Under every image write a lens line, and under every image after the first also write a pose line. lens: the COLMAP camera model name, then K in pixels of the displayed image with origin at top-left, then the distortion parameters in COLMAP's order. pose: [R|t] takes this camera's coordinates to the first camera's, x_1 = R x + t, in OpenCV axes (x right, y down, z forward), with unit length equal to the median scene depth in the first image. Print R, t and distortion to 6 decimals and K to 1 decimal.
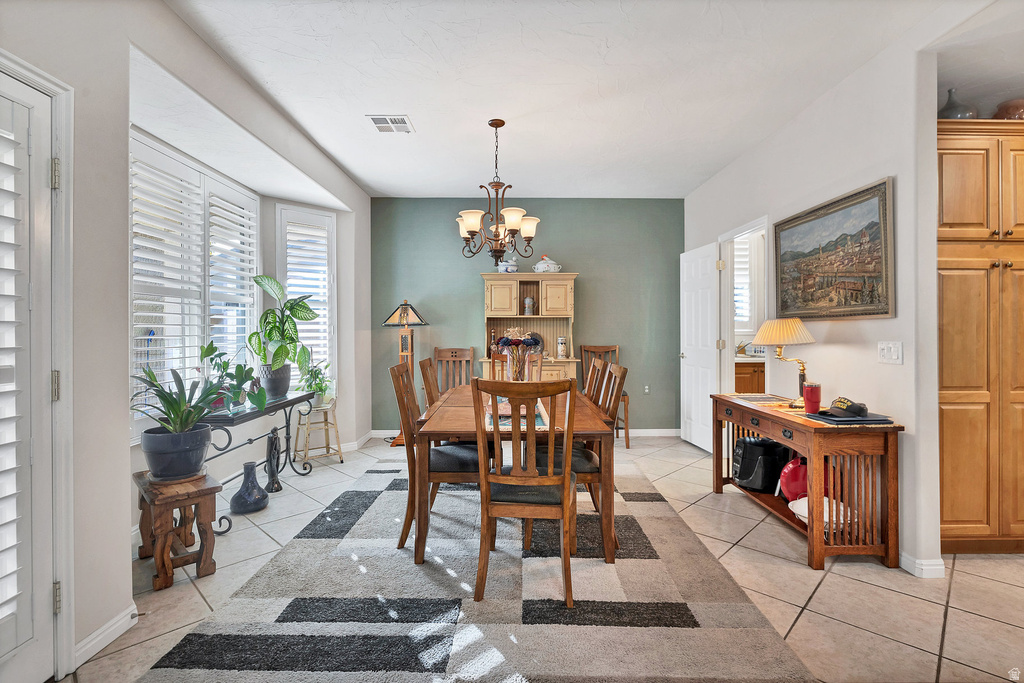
lens RADIAL K [[486.4, 0, 514.6], [0, 486.4, 339.4], [0, 0, 1]] dist [0.004715, 0.000444]
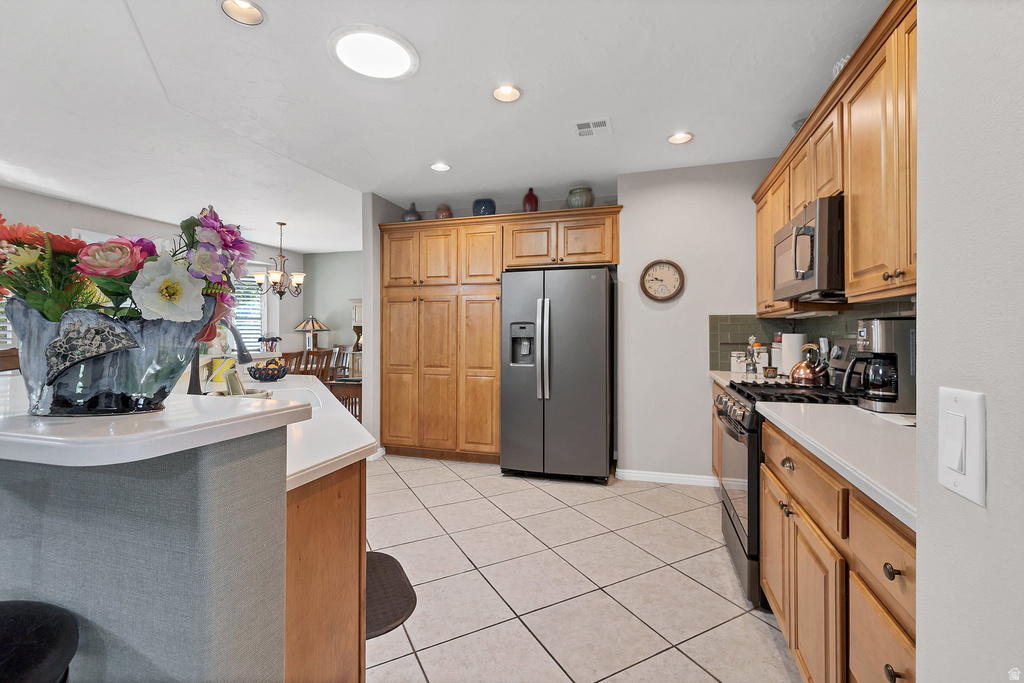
lens RADIAL K [[447.1, 0, 513.4], [0, 447.1, 336.1], [0, 0, 1]] dist [0.000083, 0.000115]
pose [[0.953068, 0.002223, -0.302748, 1.849746], [-0.006824, 0.999877, -0.014140, 0.010063], [0.302679, 0.015543, 0.952966, -0.504782]]
